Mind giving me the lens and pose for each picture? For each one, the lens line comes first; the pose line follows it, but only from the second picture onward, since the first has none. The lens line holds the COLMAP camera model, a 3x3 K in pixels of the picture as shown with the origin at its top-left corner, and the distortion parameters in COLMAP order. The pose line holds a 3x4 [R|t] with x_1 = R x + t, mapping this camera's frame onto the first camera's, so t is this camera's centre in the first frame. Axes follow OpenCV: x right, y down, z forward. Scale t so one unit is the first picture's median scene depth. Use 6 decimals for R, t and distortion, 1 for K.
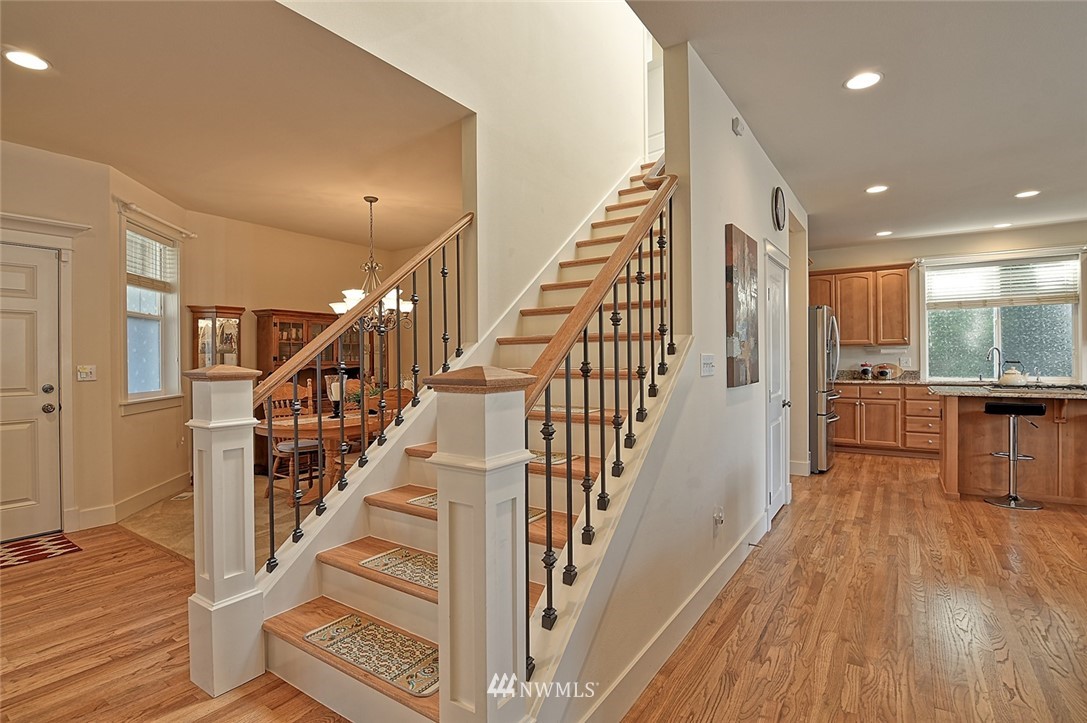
lens RADIAL K [[527.9, 0, 542.5], [0, 527.9, 360.7], [0, 0, 1]] dist [-0.013836, -0.005270]
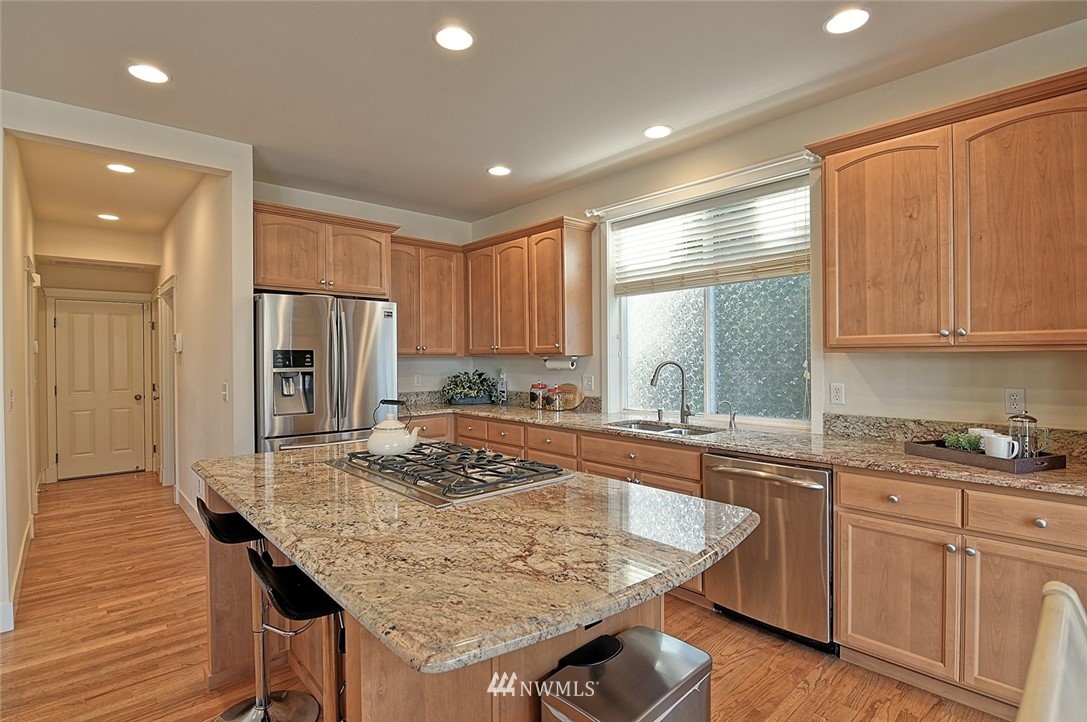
lens RADIAL K [[527.9, 0, 538.2], [0, 527.9, 358.2], [0, 0, 1]] dist [-0.013836, -0.005270]
pose [[0.970353, 0.002452, -0.241681, 1.078621], [-0.001754, 0.999994, 0.003105, -0.037579], [0.241687, -0.002589, 0.970351, 0.537449]]
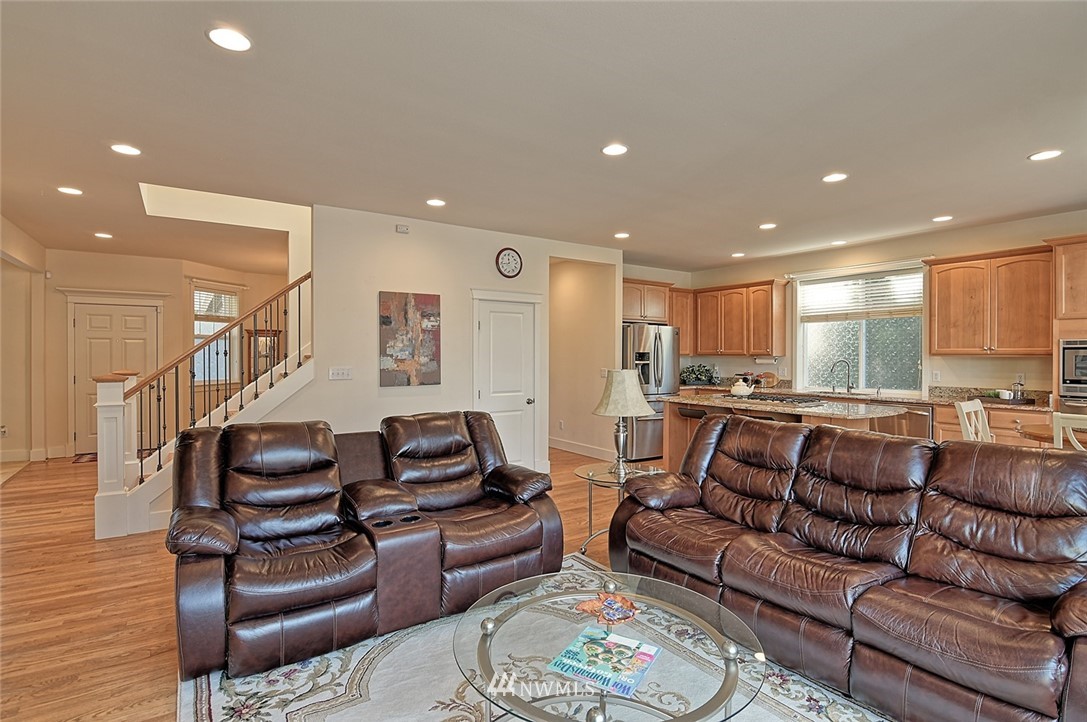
lens RADIAL K [[527.9, 0, 540.6], [0, 527.9, 357.9], [0, 0, 1]] dist [-0.013836, -0.005270]
pose [[0.928410, 0.014045, -0.371292, 0.871219], [-0.012935, 0.999901, 0.005478, -0.034078], [0.371333, -0.000283, 0.928500, -0.234040]]
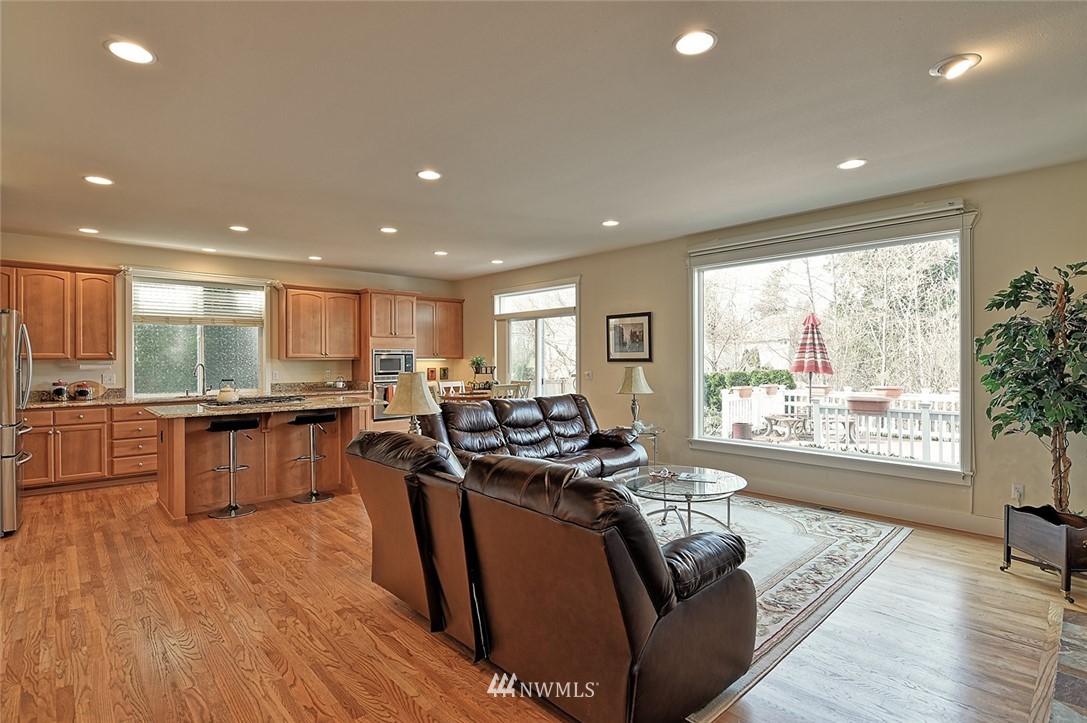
lens RADIAL K [[527.9, 0, 542.0], [0, 527.9, 359.1], [0, 0, 1]] dist [-0.013836, -0.005270]
pose [[0.223044, 0.009165, 0.974765, -0.013766], [0.004543, 0.999935, -0.010441, -0.025310], [-0.974798, 0.006757, 0.222988, 0.111403]]
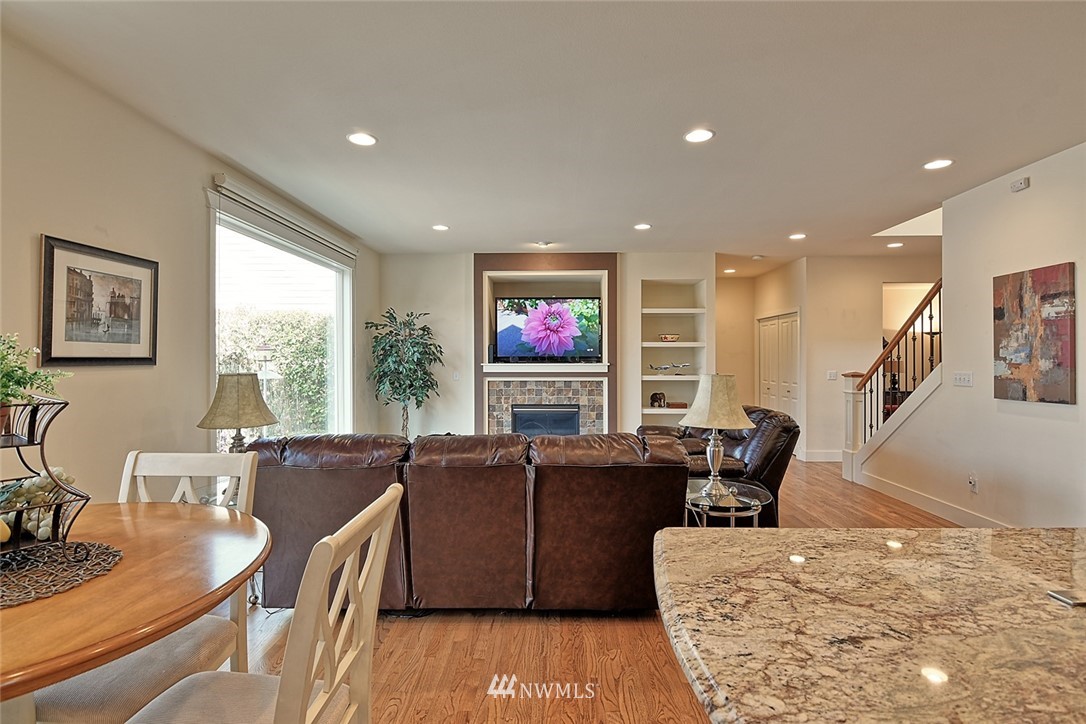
lens RADIAL K [[527.4, 0, 535.4], [0, 527.4, 358.2], [0, 0, 1]] dist [-0.013836, -0.005270]
pose [[-0.847540, 0.008627, -0.530661, 1.209953], [0.005886, 0.999959, 0.006855, -0.039437], [0.530699, 0.002687, -0.847556, 0.880632]]
